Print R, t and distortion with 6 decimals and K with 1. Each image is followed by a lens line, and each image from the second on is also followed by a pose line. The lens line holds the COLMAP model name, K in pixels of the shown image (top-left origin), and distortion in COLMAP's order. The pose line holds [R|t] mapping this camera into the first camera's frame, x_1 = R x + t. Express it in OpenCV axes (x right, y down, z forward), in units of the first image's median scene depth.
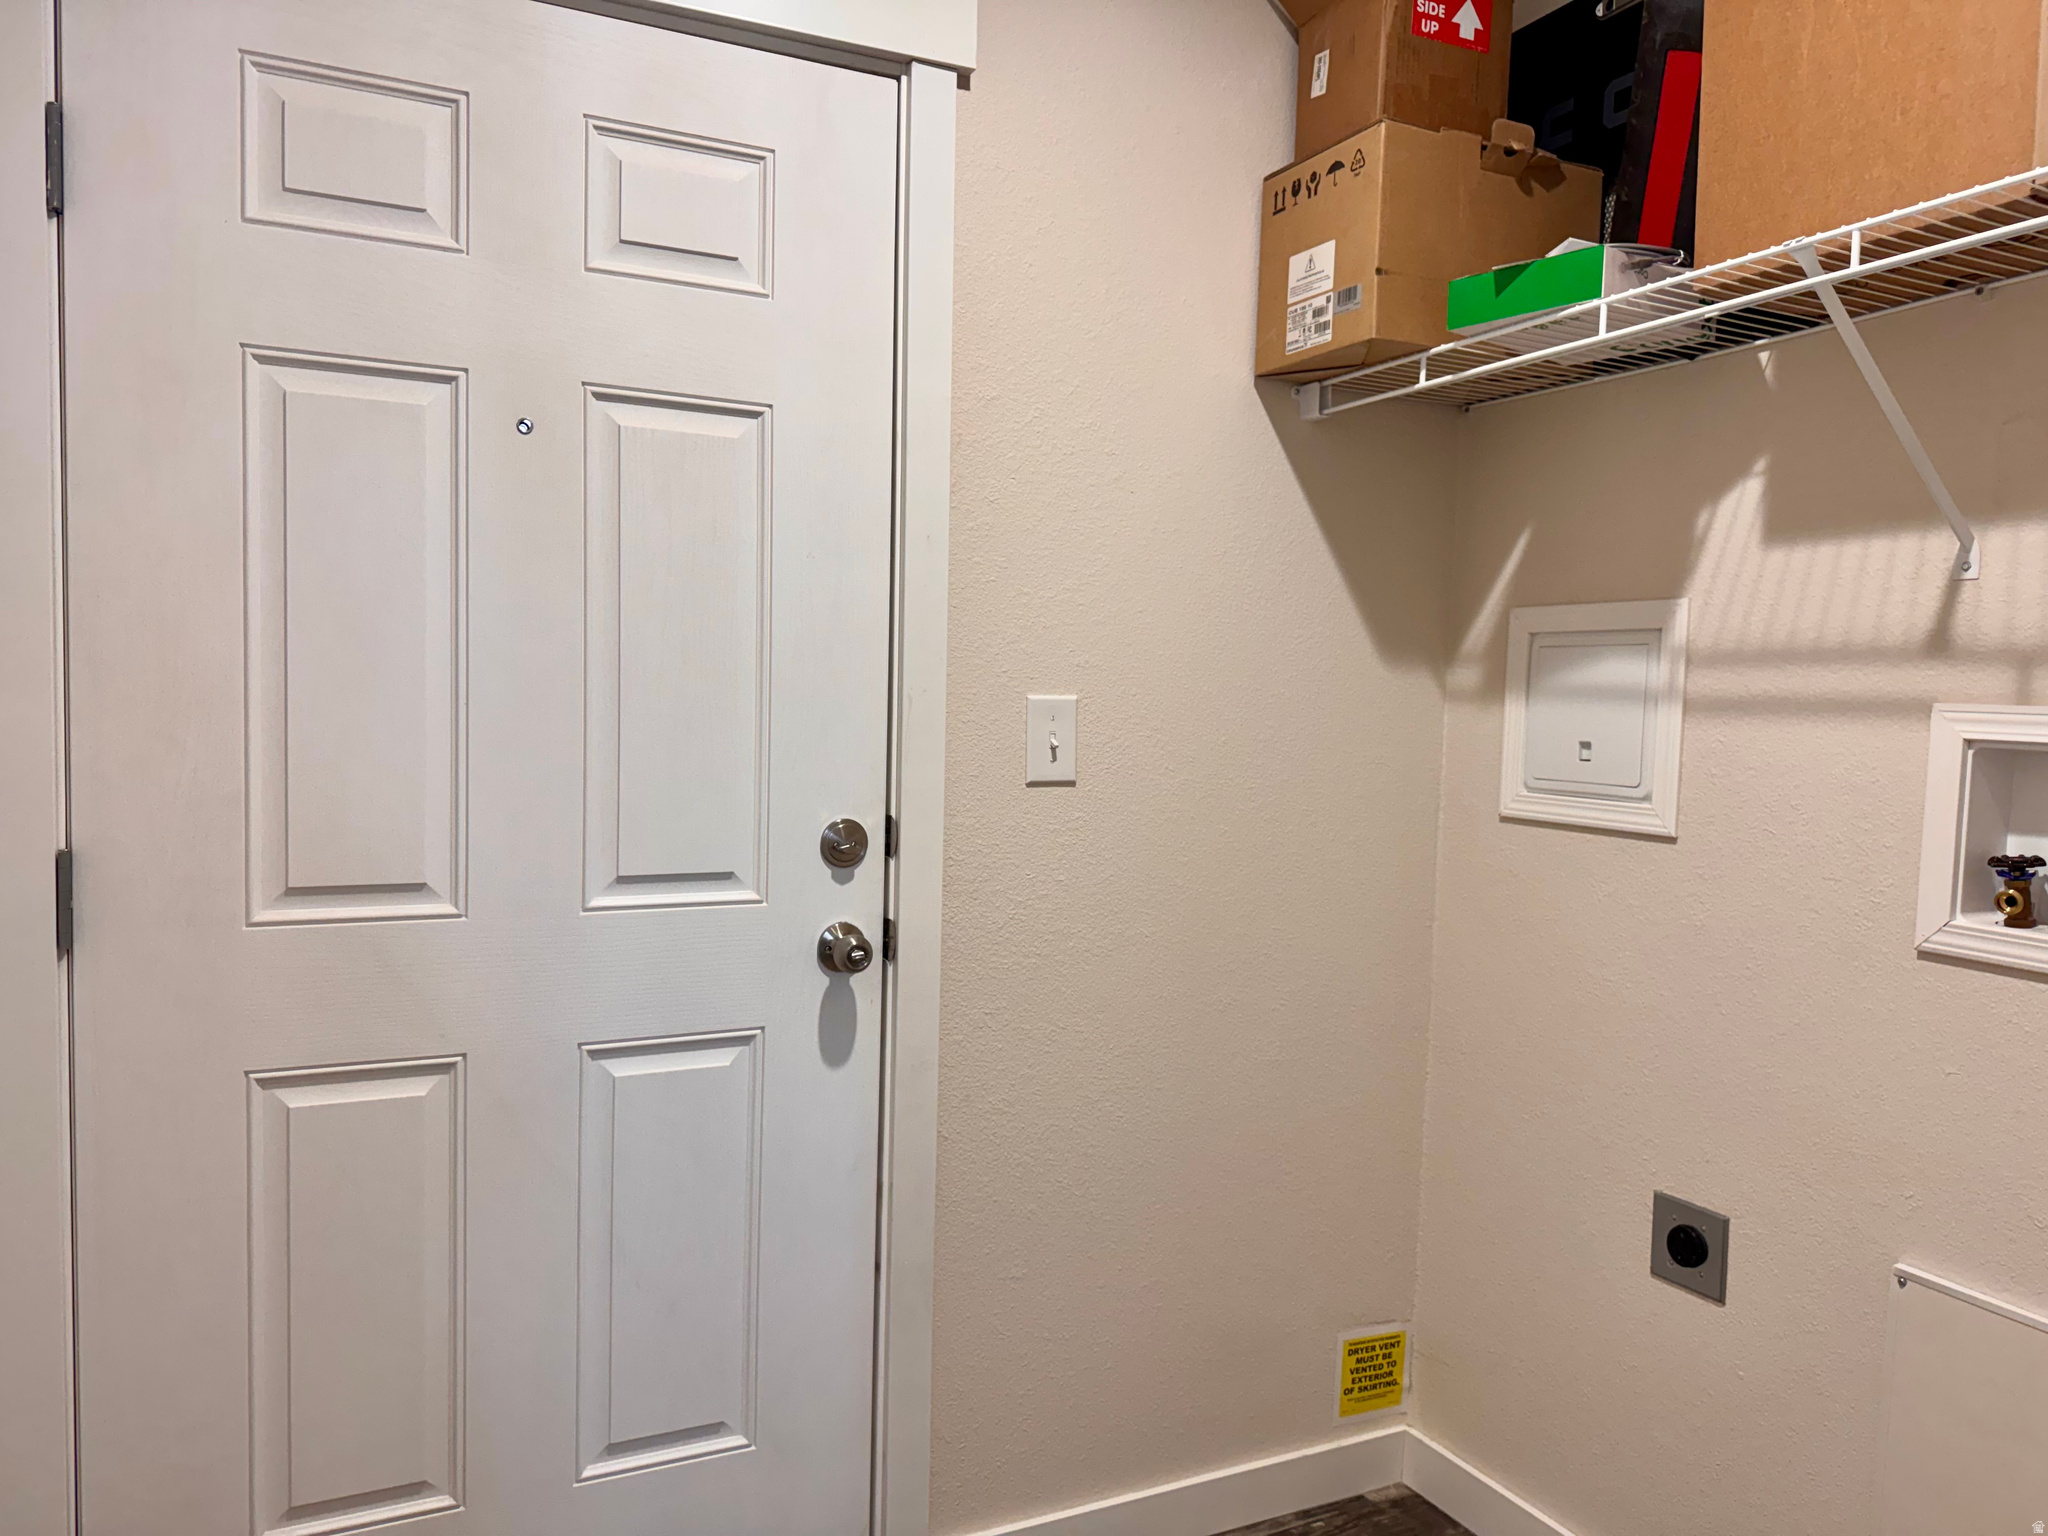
lens RADIAL K [[1443.3, 0, 1042.6], [0, 1443.3, 771.3], [0, 0, 1]] dist [0.098953, -0.147490]
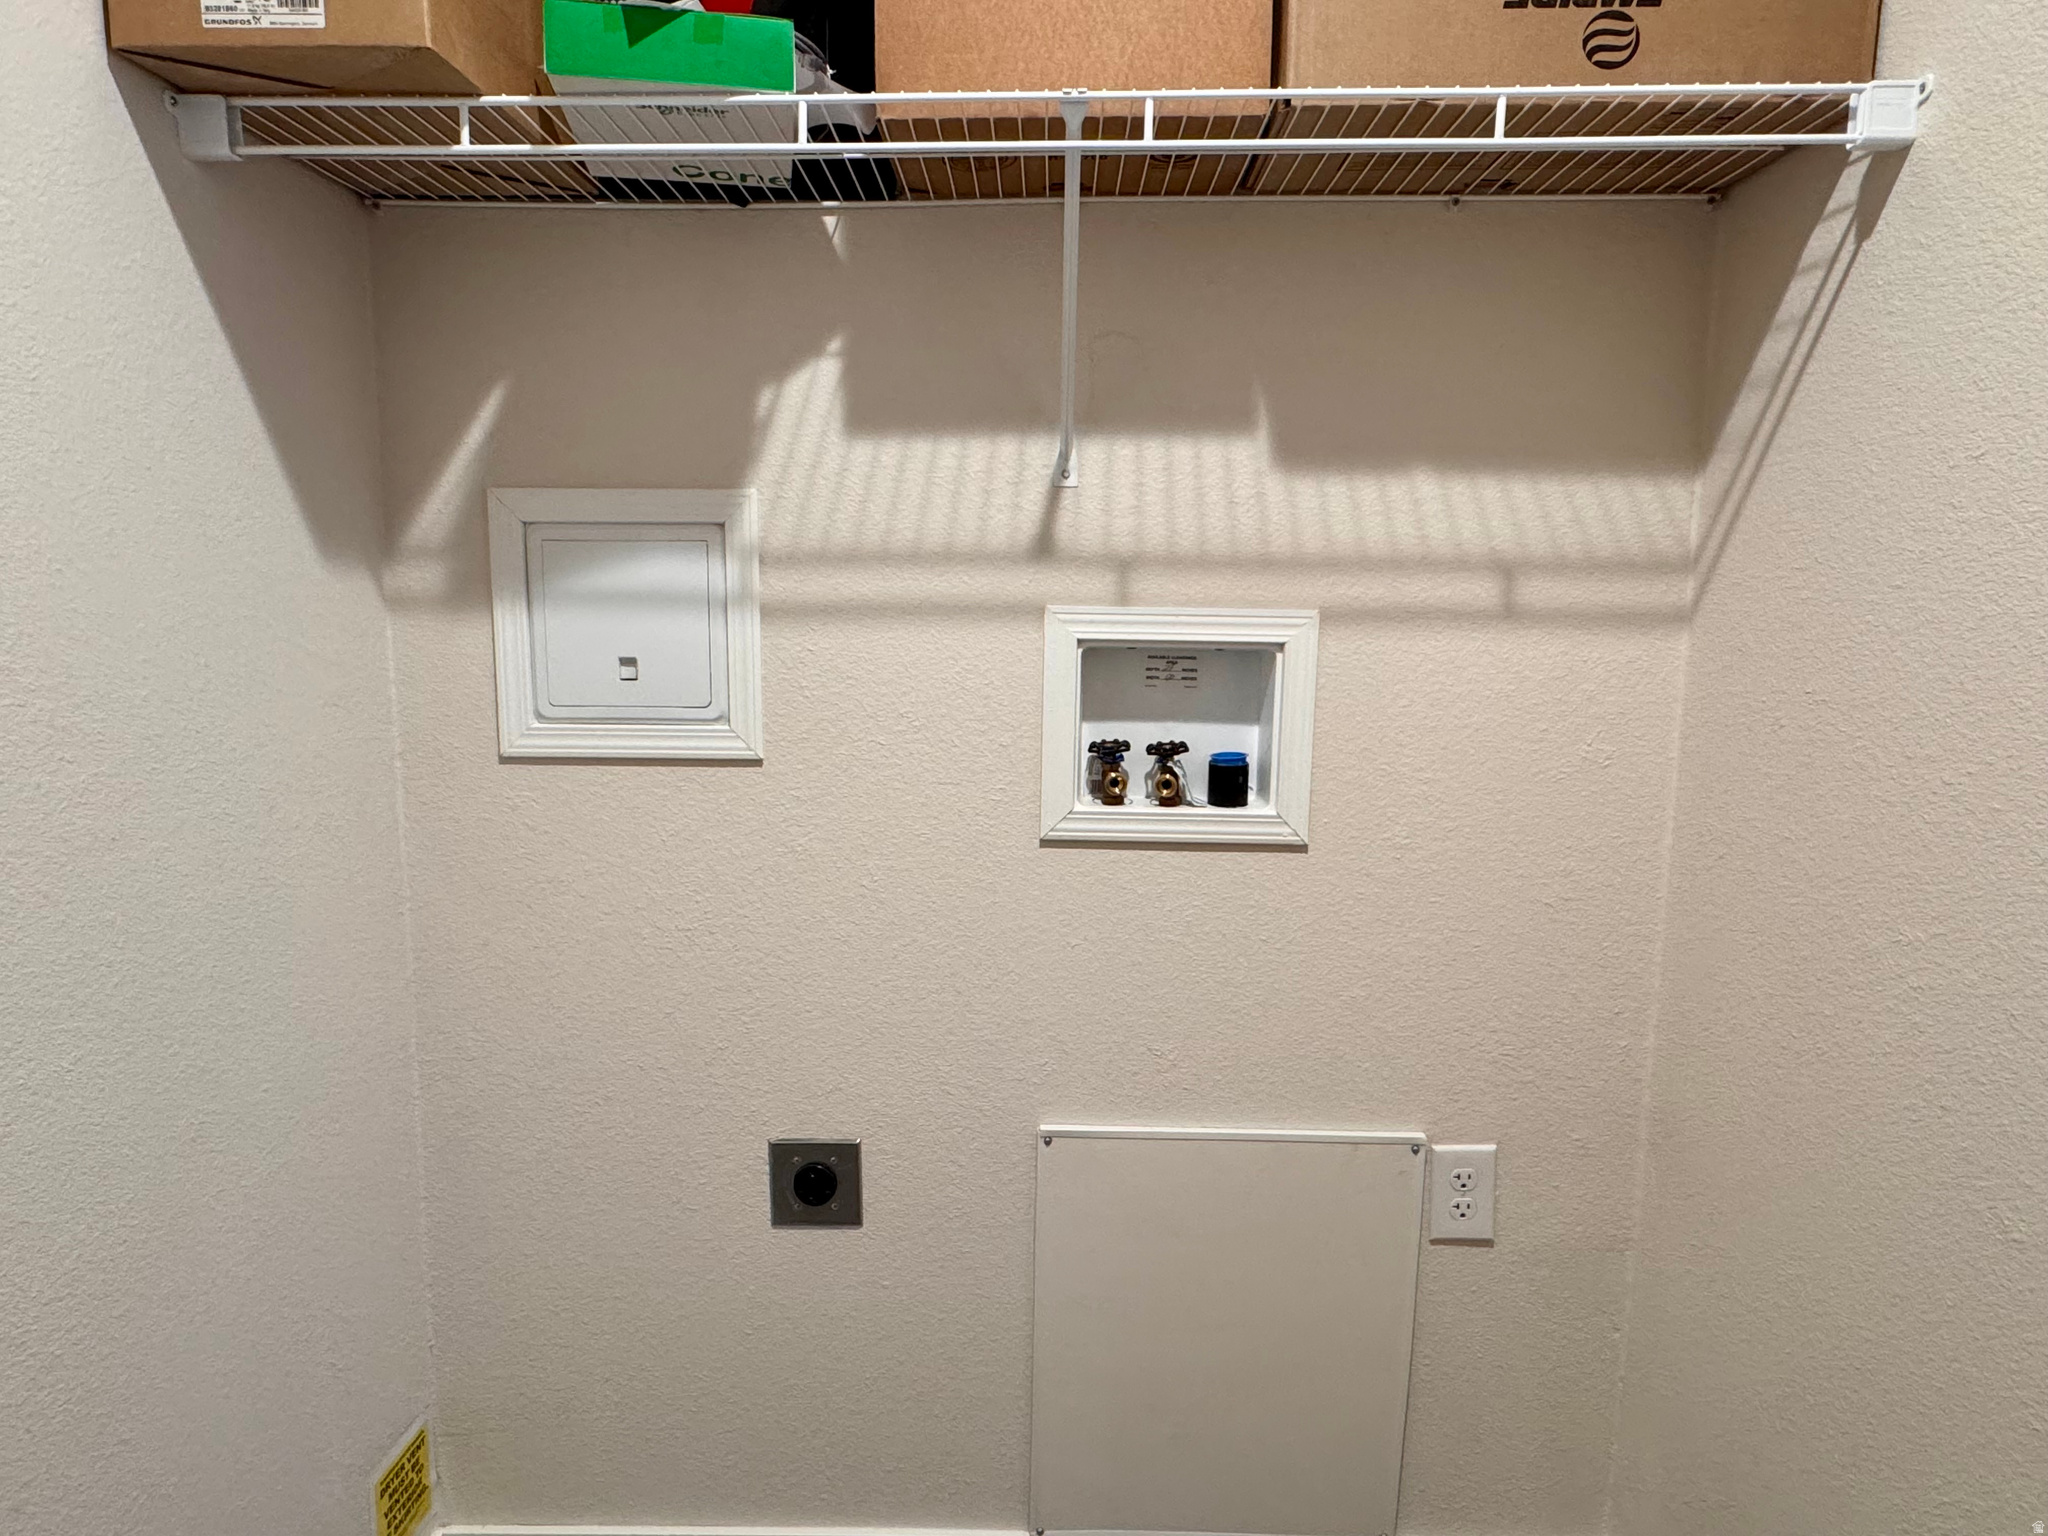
lens RADIAL K [[1266.5, 0, 1023.5], [0, 1266.5, 770.7], [0, 0, 1]] dist [-0.001878, 0.003938]
pose [[0.470975, -0.148873, 0.869493, -0.169985], [0.054710, 0.988689, 0.139647, -0.047913], [-0.880448, -0.018200, 0.473793, 0.490214]]
